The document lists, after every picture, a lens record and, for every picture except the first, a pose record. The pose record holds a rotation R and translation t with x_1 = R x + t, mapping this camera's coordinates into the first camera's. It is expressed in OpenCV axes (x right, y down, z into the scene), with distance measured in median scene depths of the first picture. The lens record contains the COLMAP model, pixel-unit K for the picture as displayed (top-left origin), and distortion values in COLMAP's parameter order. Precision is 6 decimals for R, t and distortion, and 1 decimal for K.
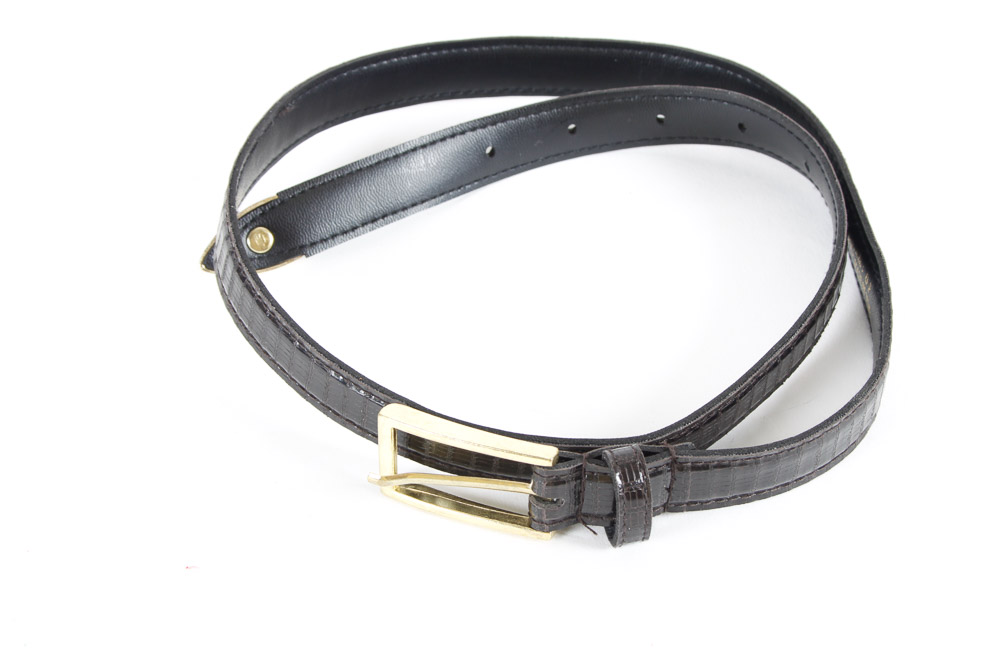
lens RADIAL K [[2323.5, 0, 501.1], [0, 2323.5, 335.8], [0, 0, 1]] dist [0.093345, 0.000000]
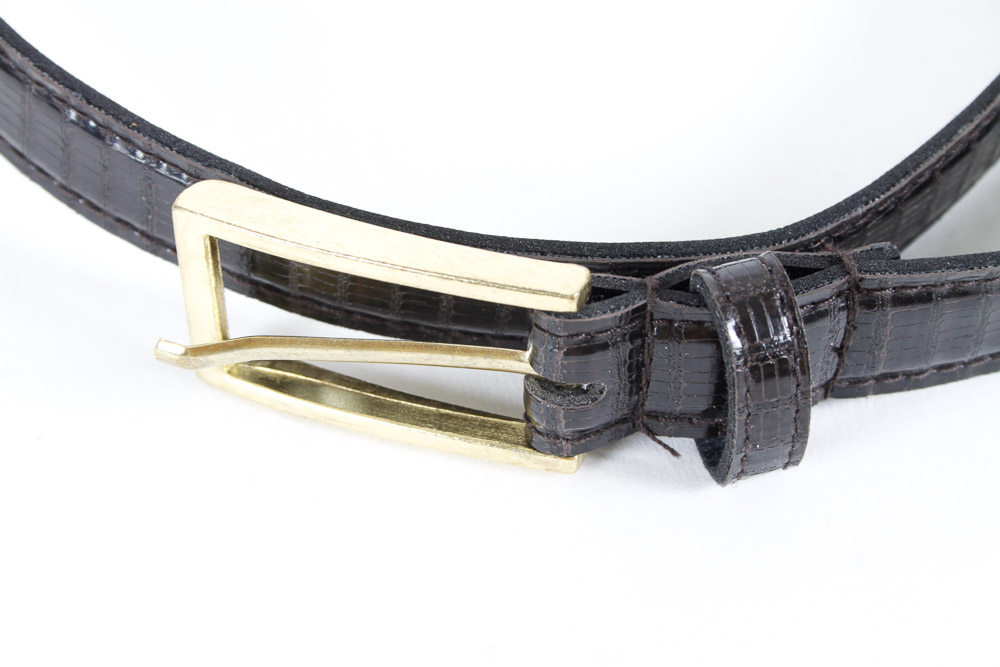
lens RADIAL K [[2312.2, 0, 499.5], [0, 2312.2, 338.5], [0, 0, 1]] dist [0.118081, 0.000000]
pose [[0.999307, -0.036583, 0.006839, 0.004506], [0.035821, 0.995296, 0.090014, 0.021678], [-0.010100, -0.089707, 0.995917, 0.558735]]
